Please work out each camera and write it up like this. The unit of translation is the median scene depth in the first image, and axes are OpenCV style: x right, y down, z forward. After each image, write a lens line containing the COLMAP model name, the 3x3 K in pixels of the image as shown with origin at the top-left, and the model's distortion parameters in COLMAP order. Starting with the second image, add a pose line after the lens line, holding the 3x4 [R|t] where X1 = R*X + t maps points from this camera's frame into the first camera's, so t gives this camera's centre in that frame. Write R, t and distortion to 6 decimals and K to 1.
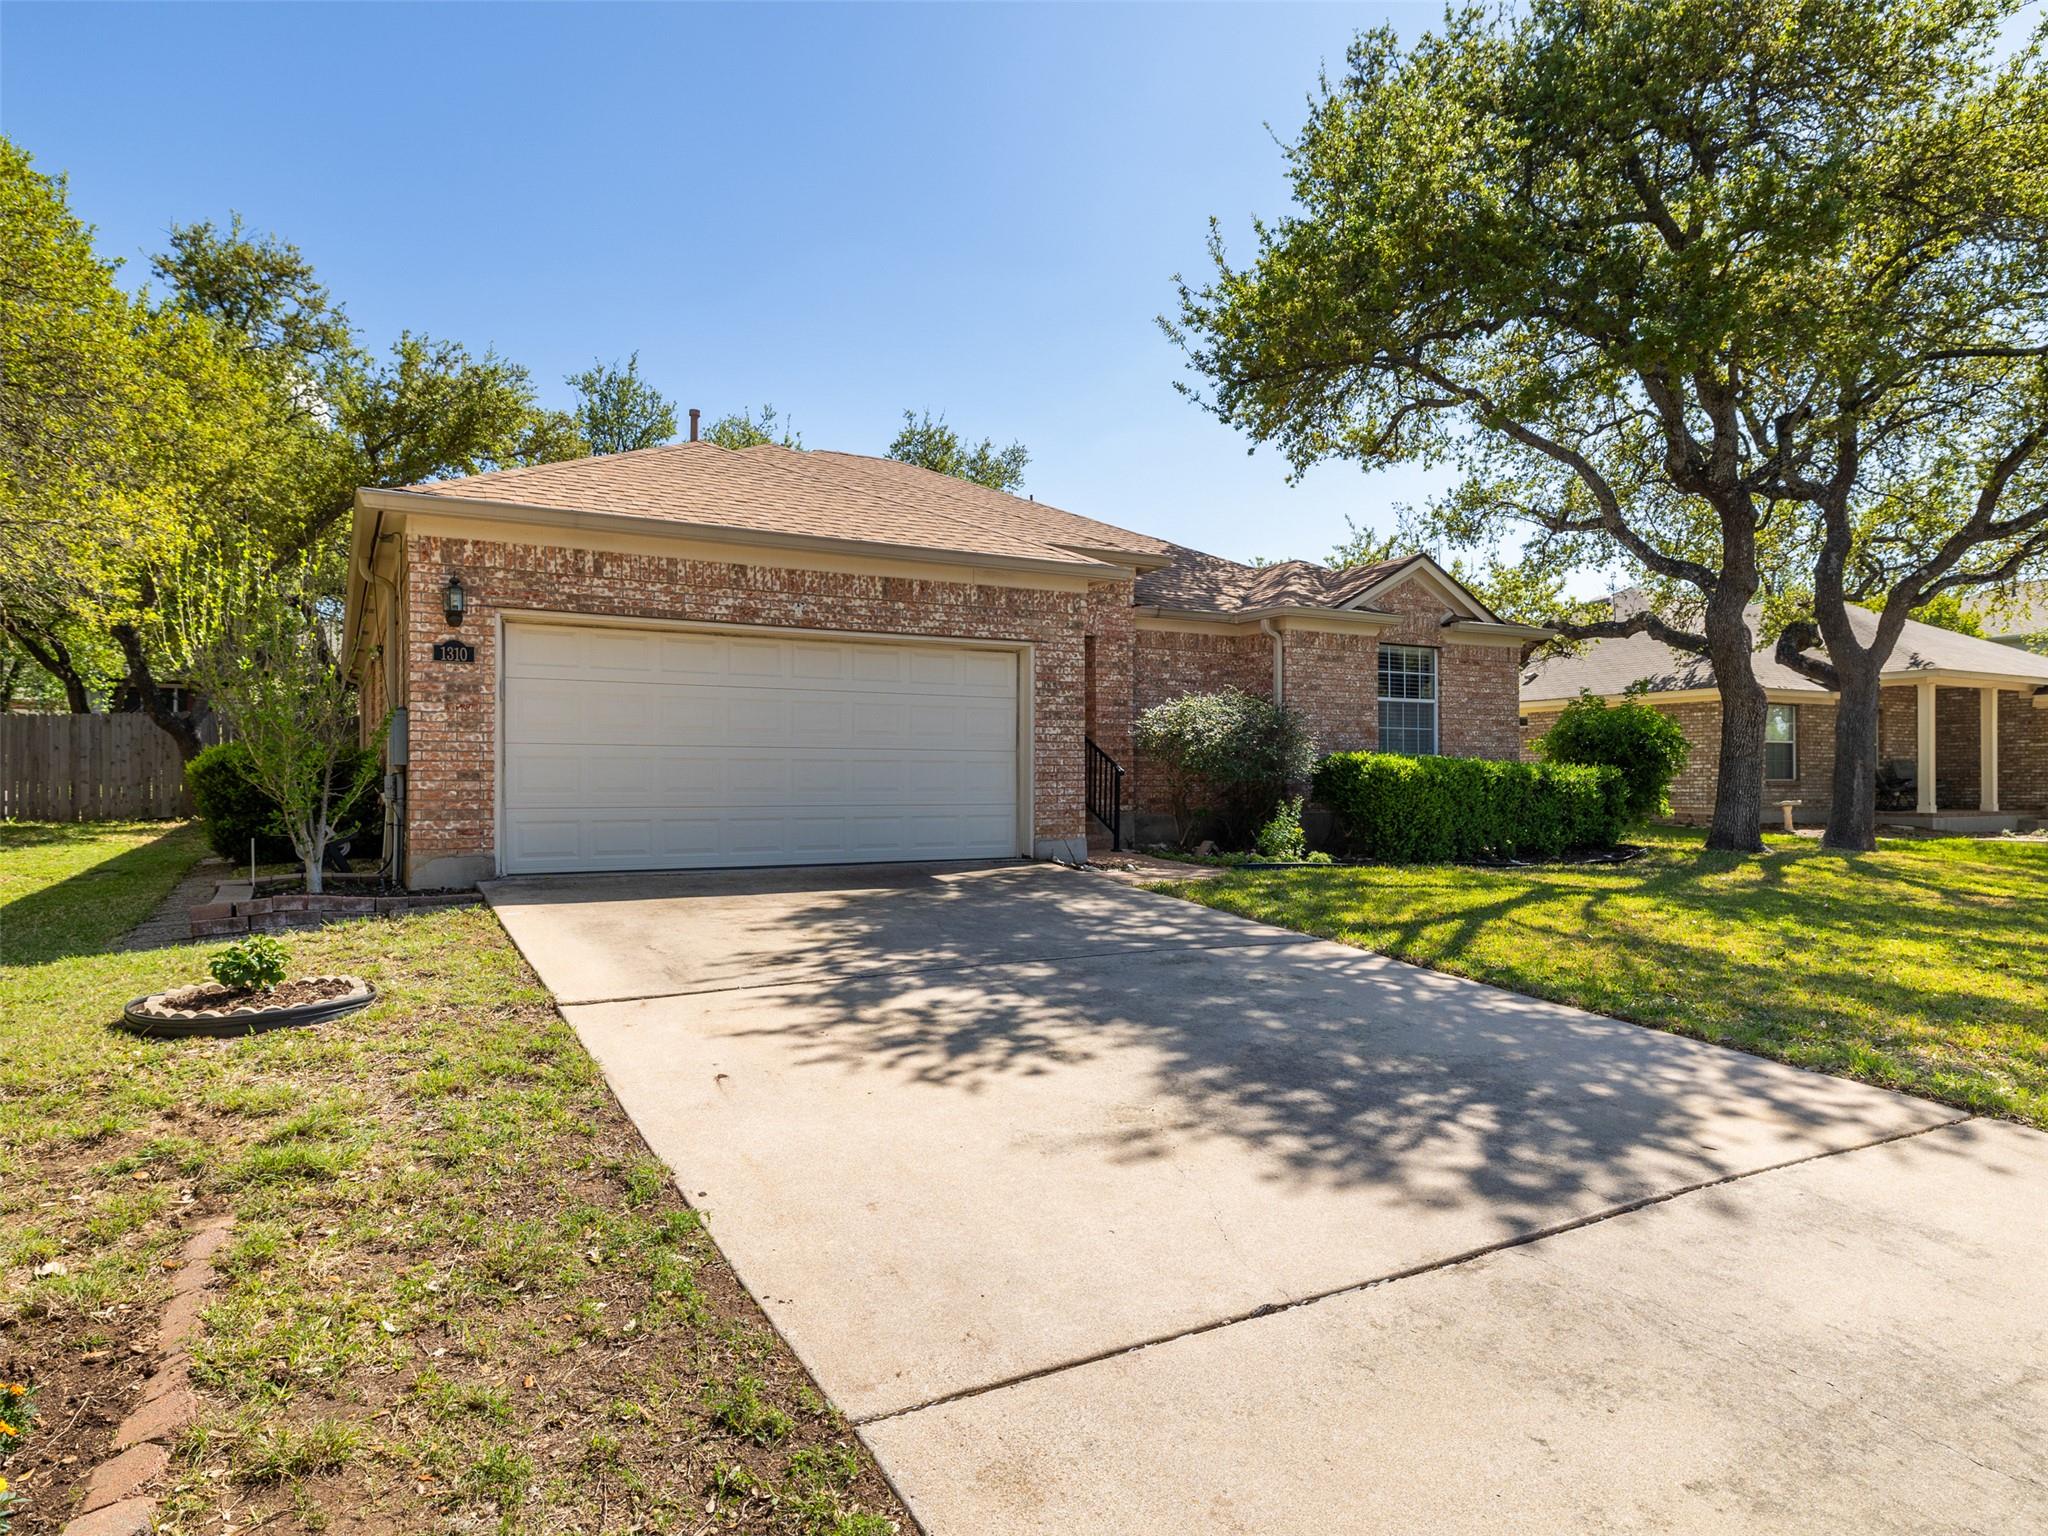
lens RADIAL K [[1220.5, 0, 1028.4], [0, 1220.5, 753.4], [0, 0, 1]] dist [-0.016256, -0.001684]
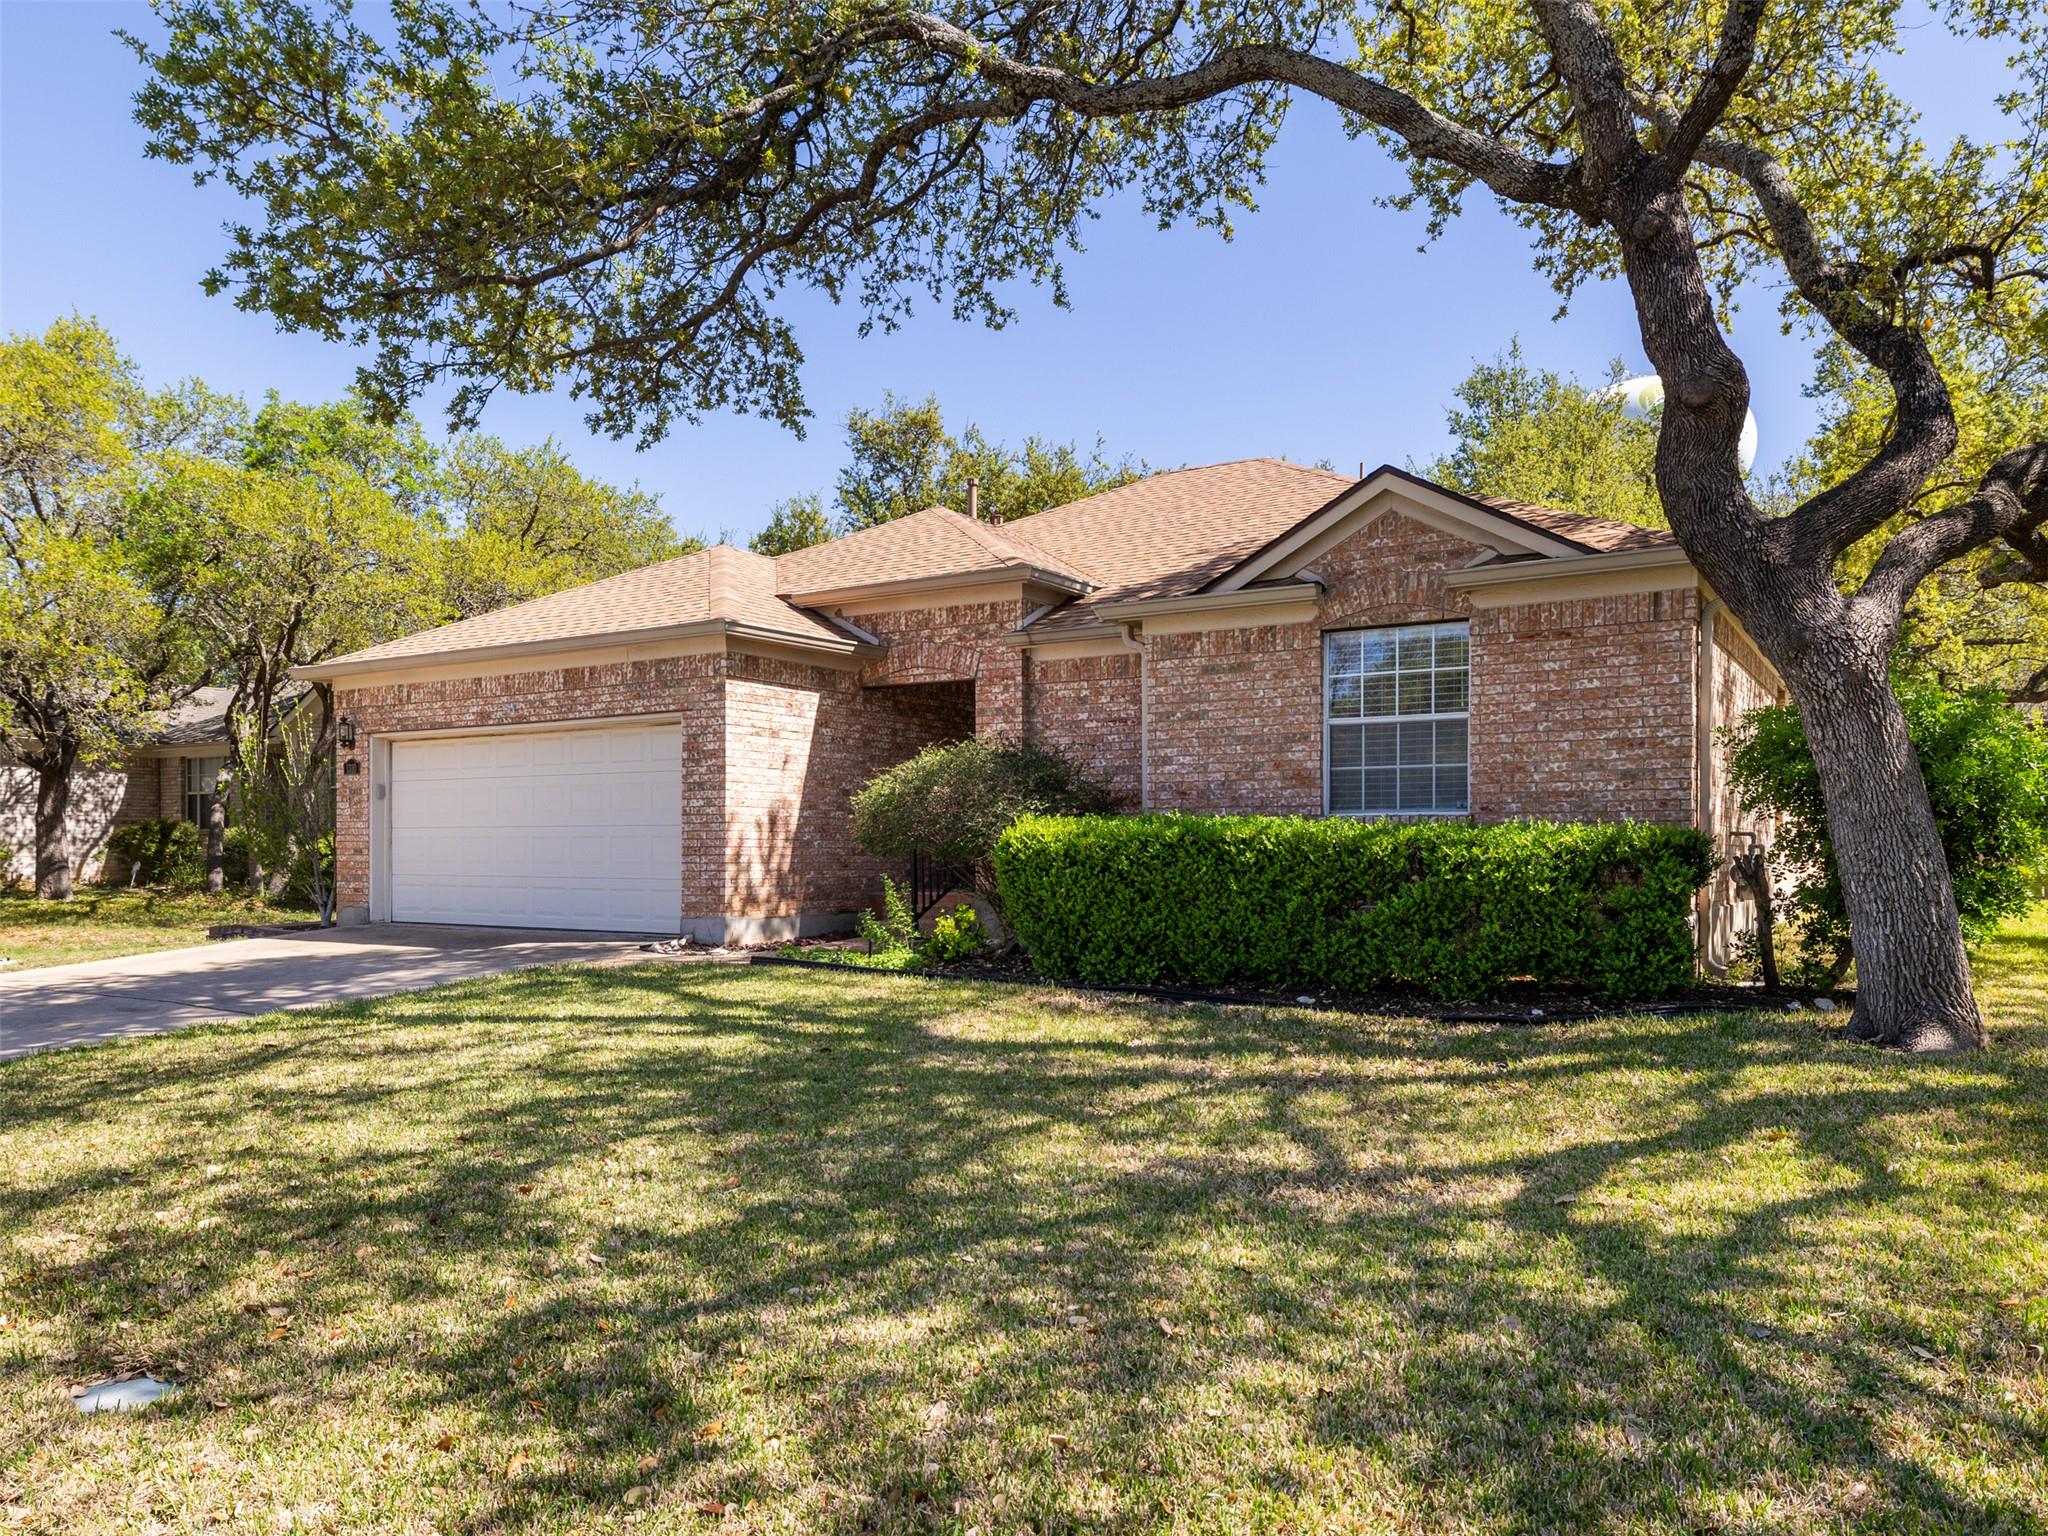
lens RADIAL K [[1557.4, 0, 1026.7], [0, 1557.4, 771.2], [0, 0, 1]] dist [-0.017524, -0.002266]
pose [[0.453375, -0.049796, -0.889928, 1.322704], [0.017458, 0.998743, -0.046991, 0.019588], [0.891149, 0.005768, 0.453674, 0.748534]]
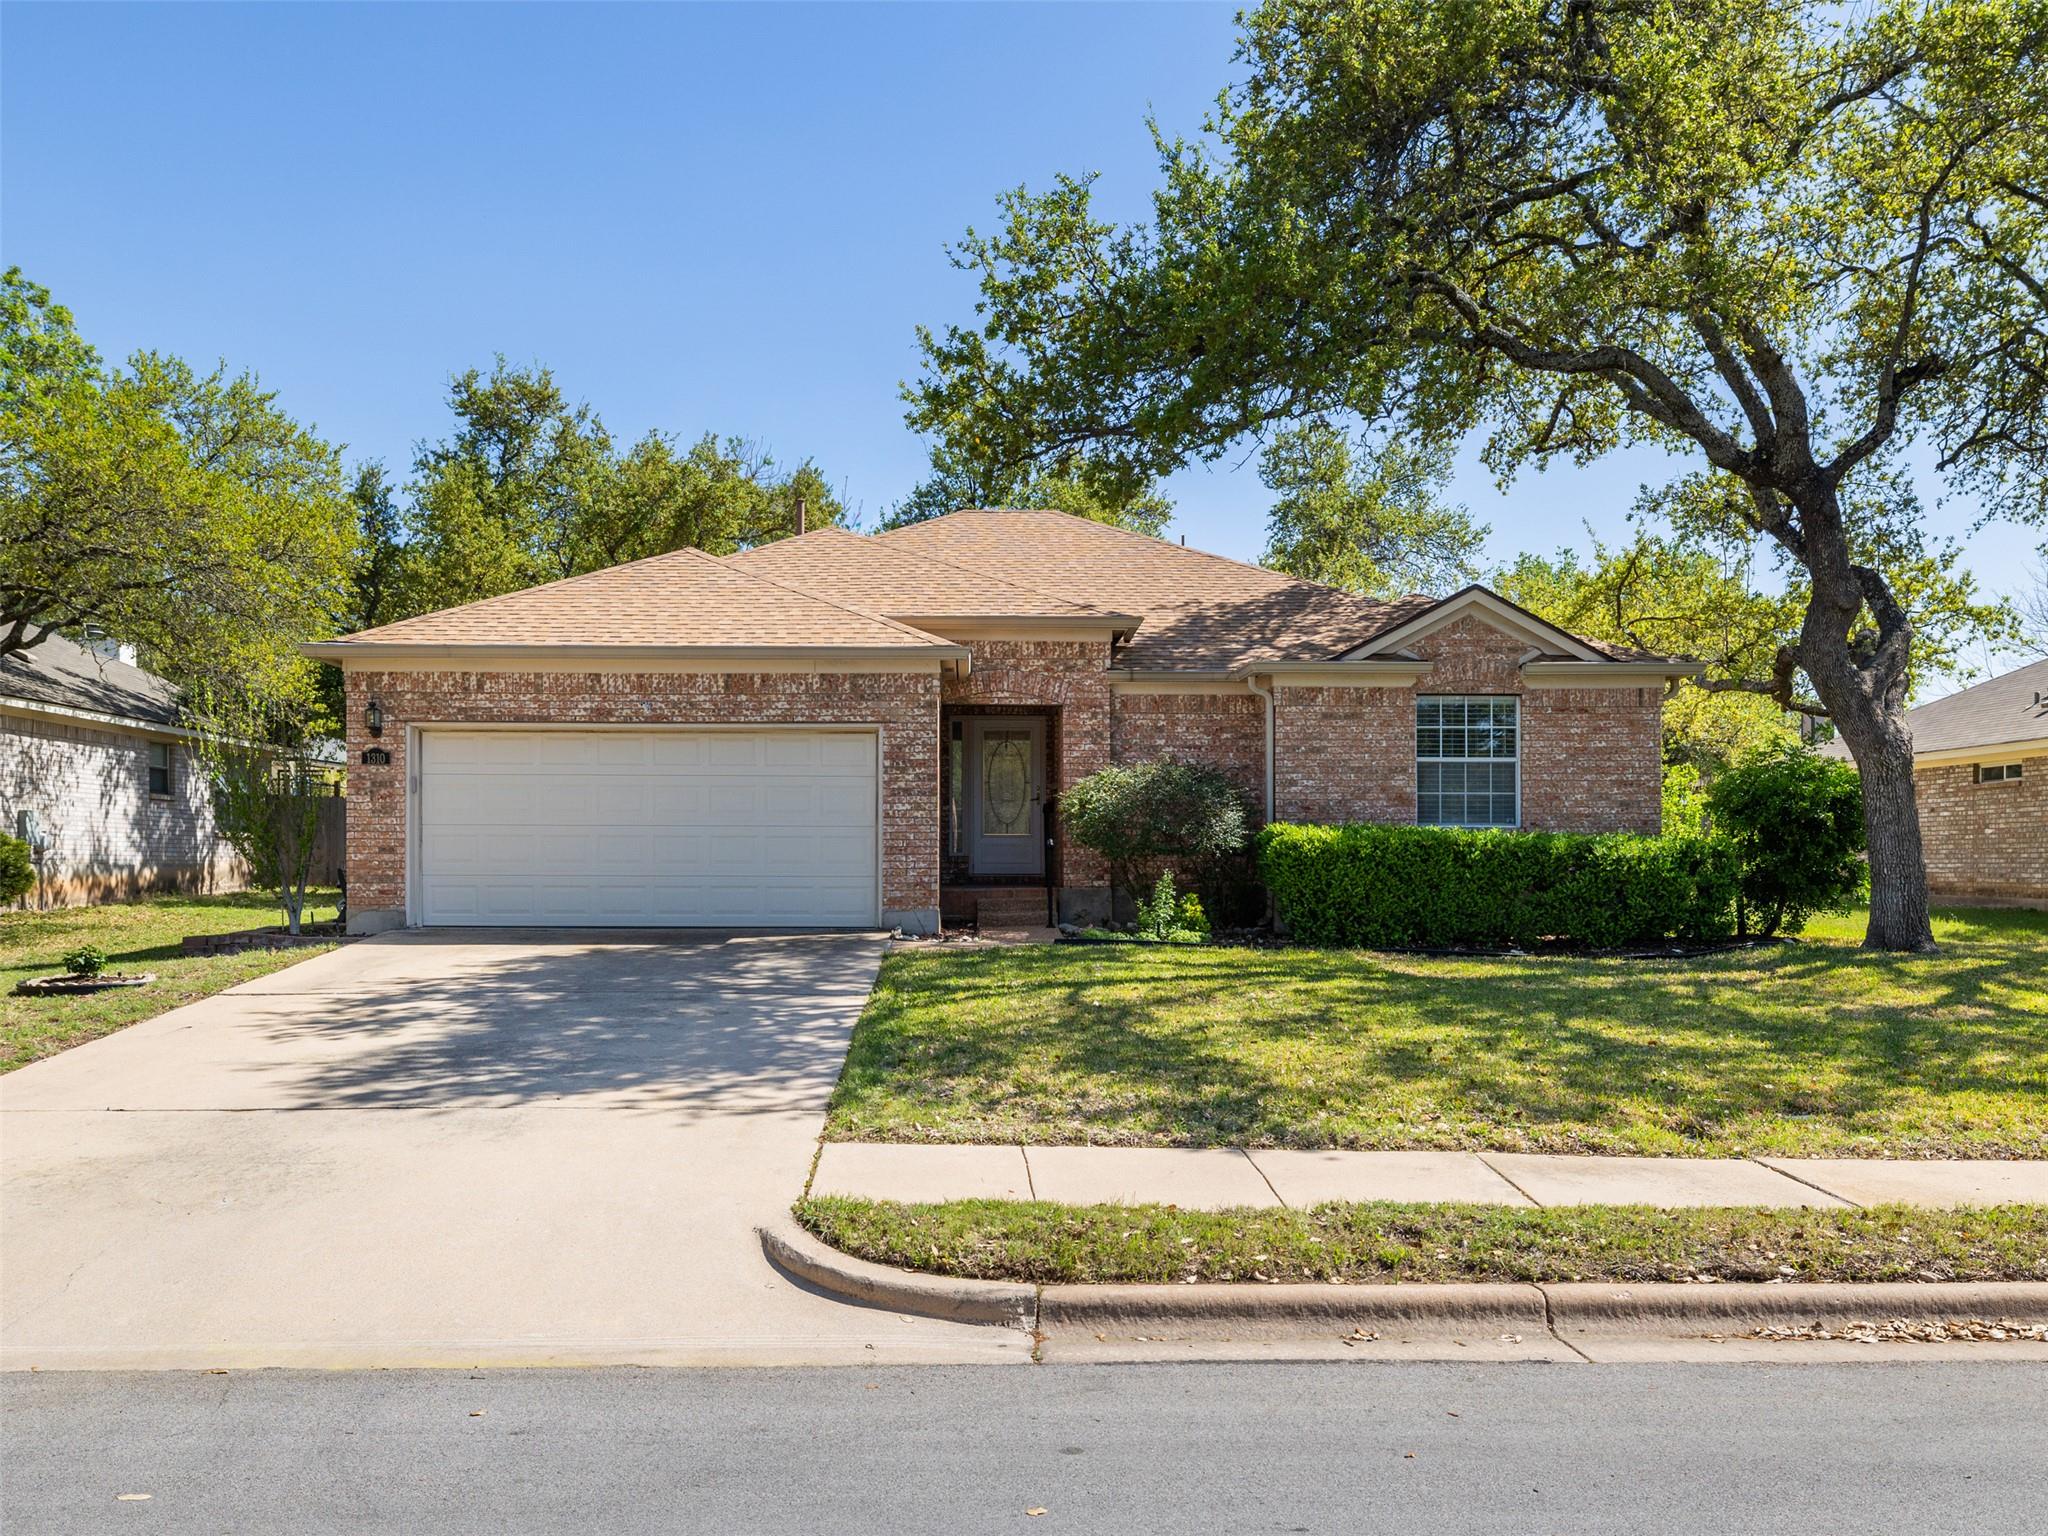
lens RADIAL K [[1635.3, 0, 1019.7], [0, 1635.3, 785.1], [0, 0, 1]] dist [-0.013357, -0.004401]
pose [[0.882506, -0.018739, -0.469927, 0.842514], [0.008943, 0.999694, -0.023068, -0.004299], [0.470215, 0.016155, 0.882404, -0.207917]]
